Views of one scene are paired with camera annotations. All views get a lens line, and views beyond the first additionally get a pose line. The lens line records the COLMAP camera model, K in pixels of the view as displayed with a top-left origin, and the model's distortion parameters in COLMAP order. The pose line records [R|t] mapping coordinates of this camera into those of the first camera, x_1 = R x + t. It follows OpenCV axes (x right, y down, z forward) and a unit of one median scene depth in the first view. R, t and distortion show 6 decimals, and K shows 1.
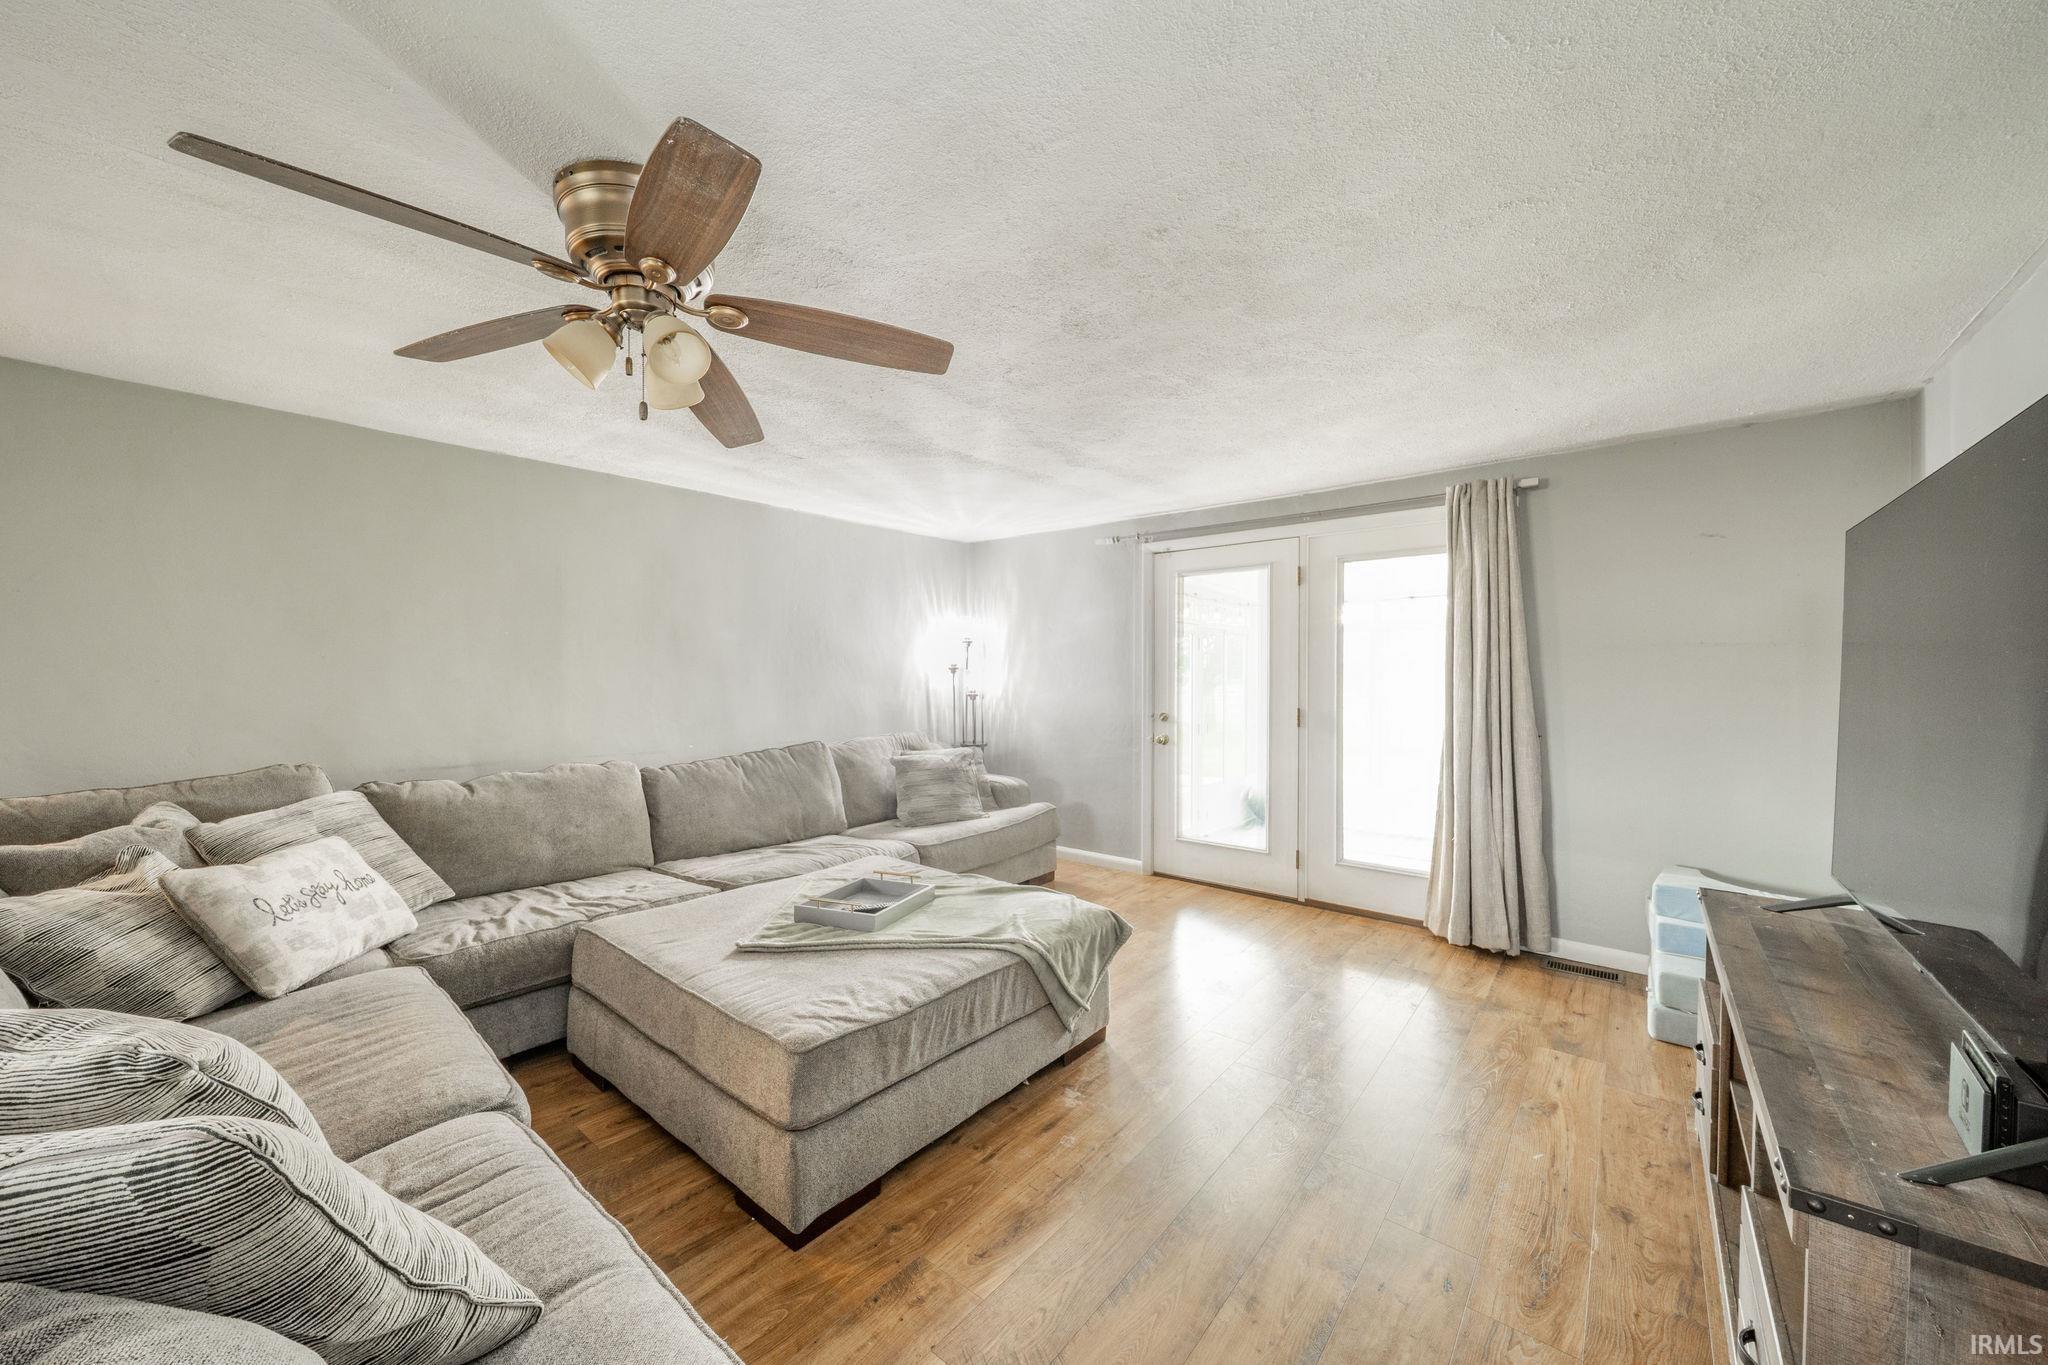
lens RADIAL K [[714.6, 0, 1029.3], [0, 714.6, 674.1], [0, 0, 1]] dist [-0.006714, -0.000051]
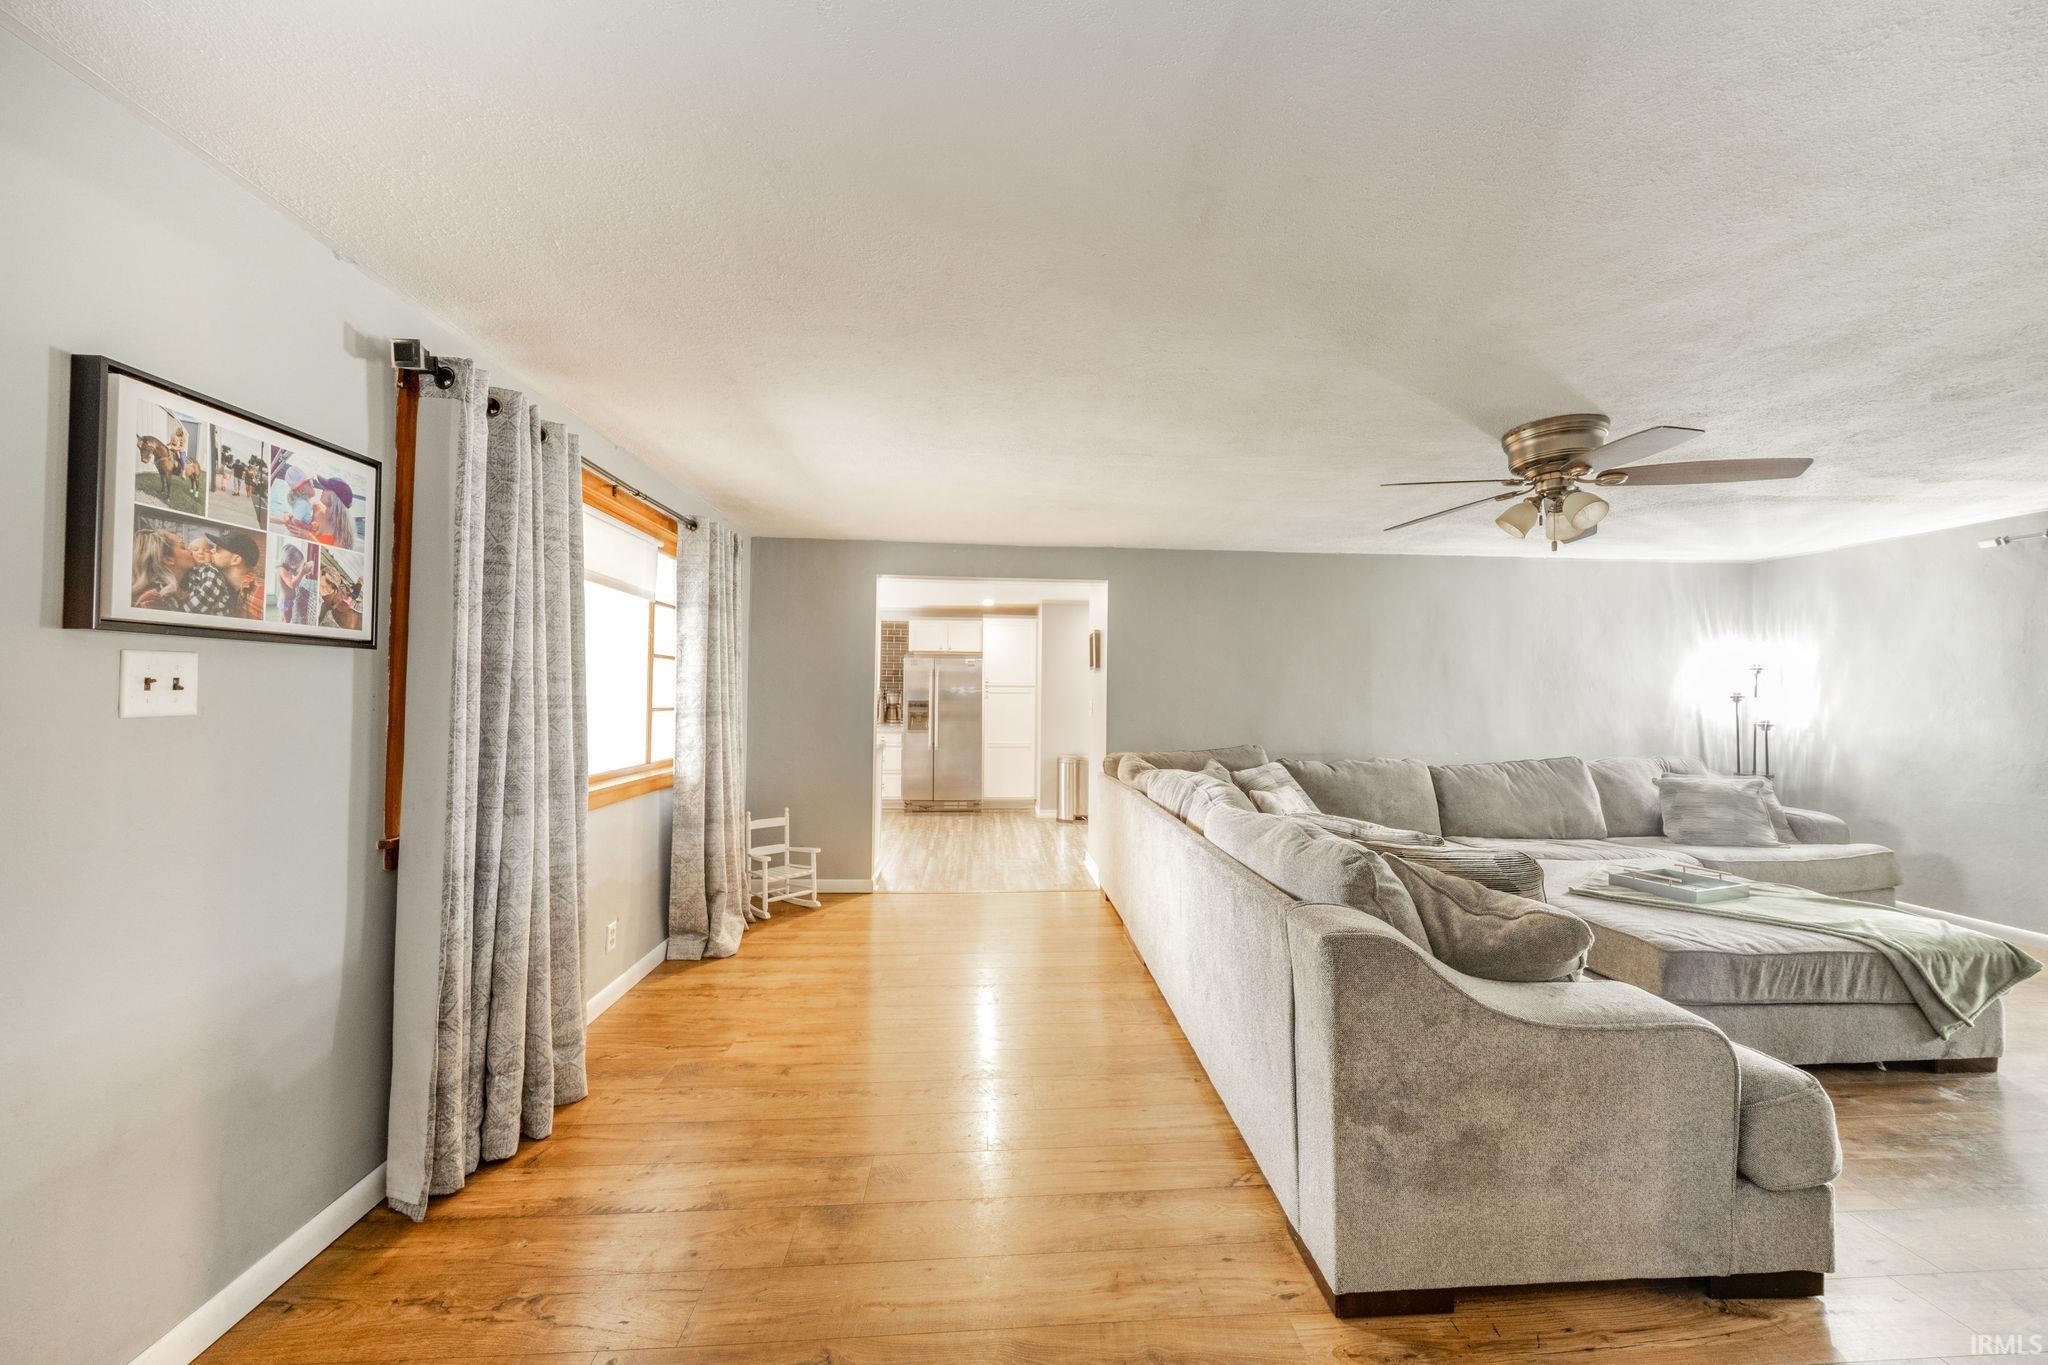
lens RADIAL K [[714.6, 0, 1019.8], [0, 714.6, 680.9], [0, 0, 1]] dist [-0.006714, -0.000051]
pose [[0.680851, -0.004373, -0.732409, -0.080467], [-0.010477, 0.999822, -0.015709, -0.001818], [0.732347, 0.018369, 0.680684, -0.544802]]
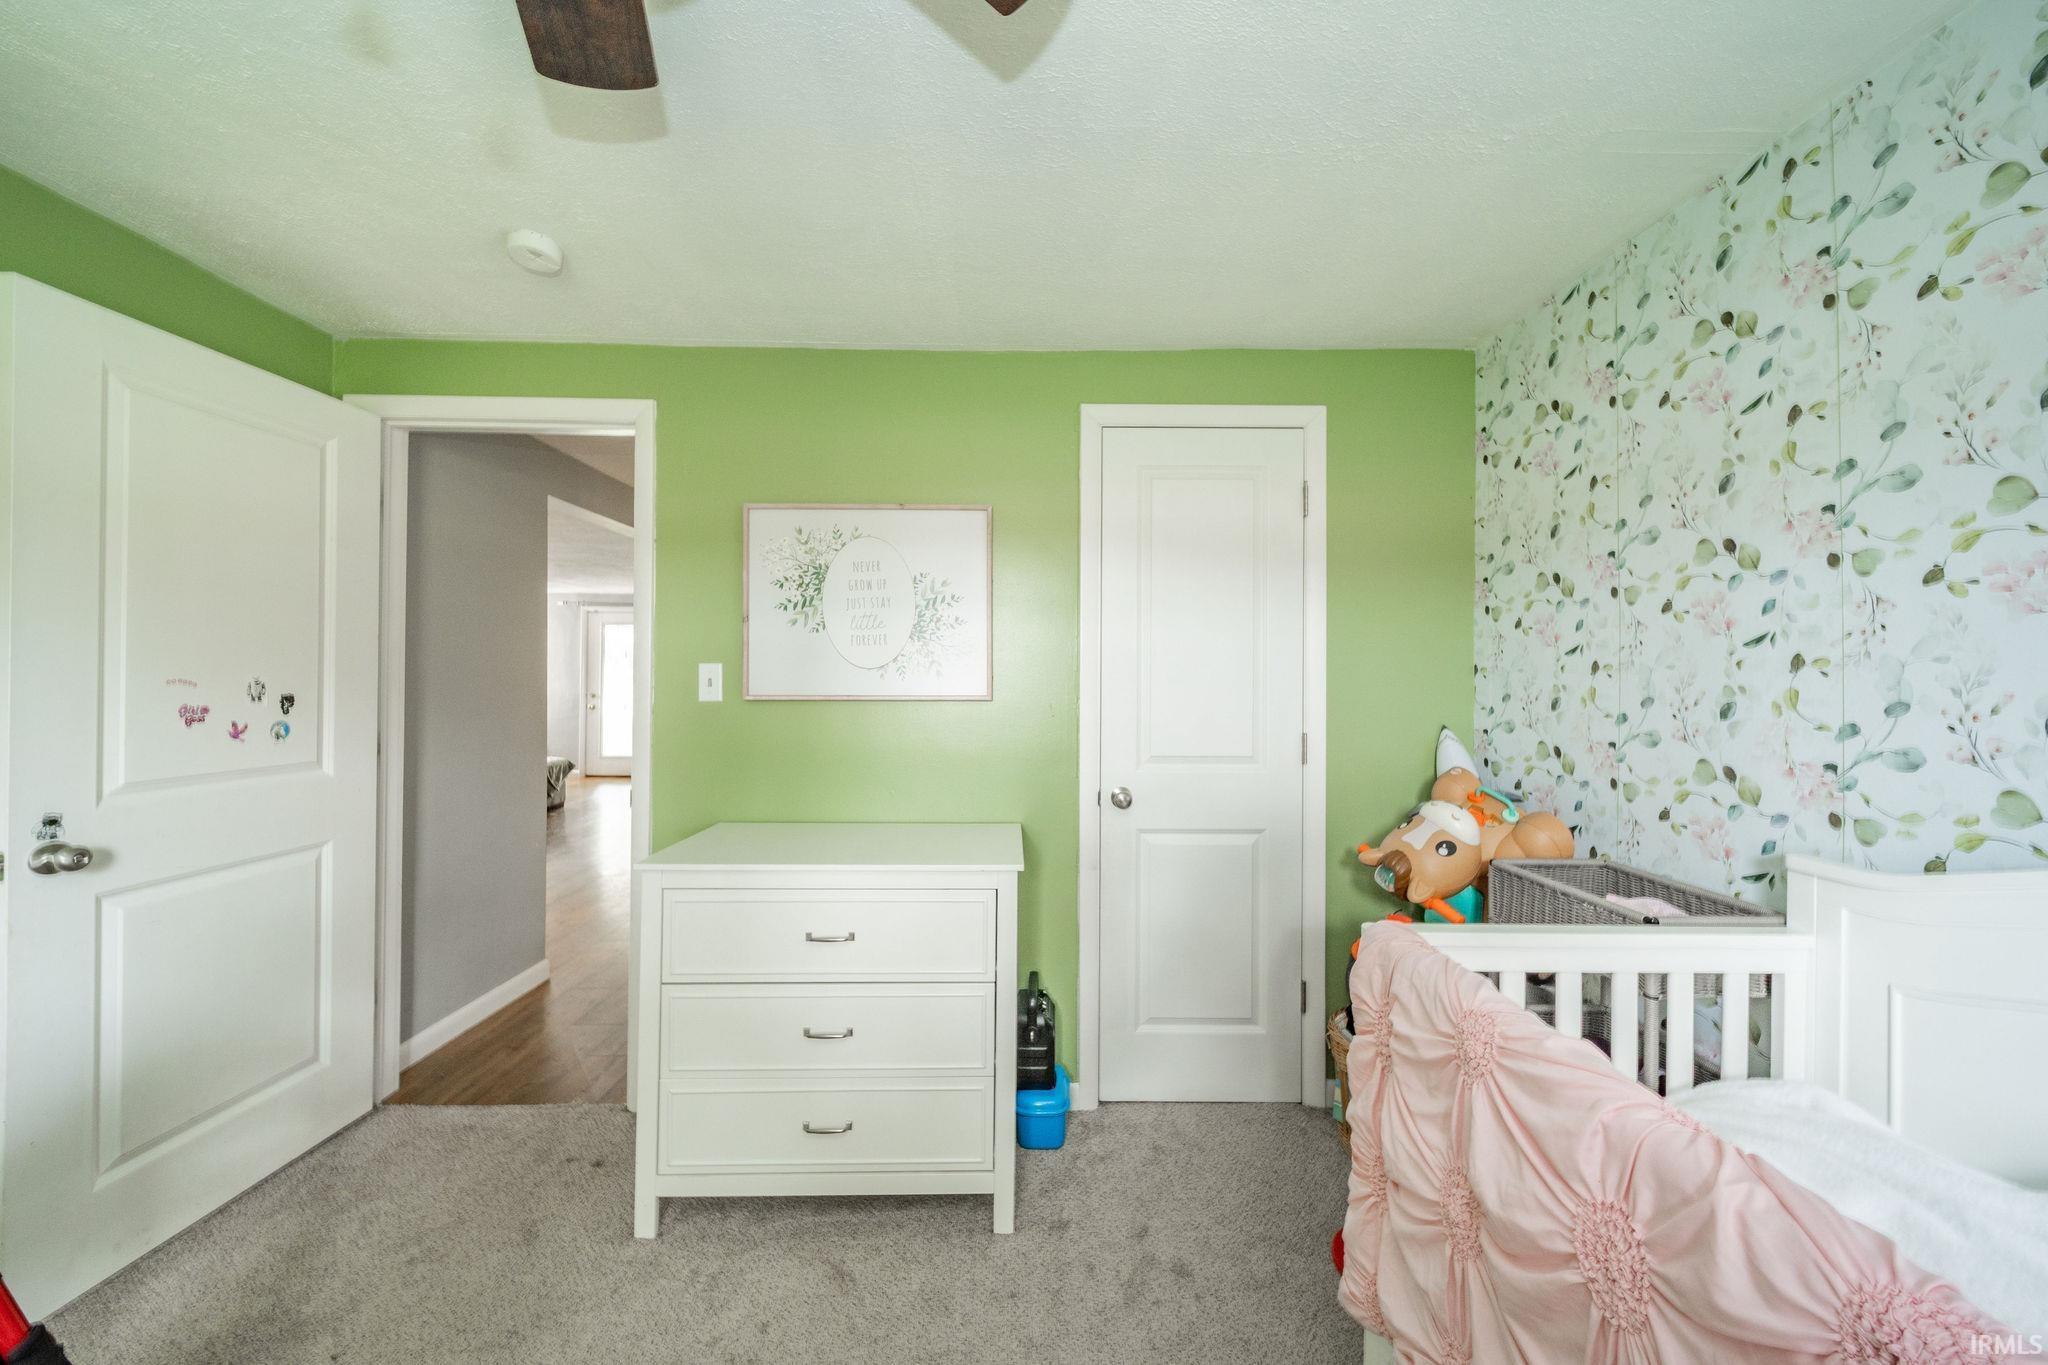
lens RADIAL K [[714.6, 0, 1015.5], [0, 714.6, 678.9], [0, 0, 1]] dist [-0.006714, -0.000051]
pose [[0.765201, 0.001346, 0.643790, -0.262115], [0.005396, 0.999949, -0.008504, 0.046736], [-0.643769, 0.009981, 0.765155, -1.751235]]
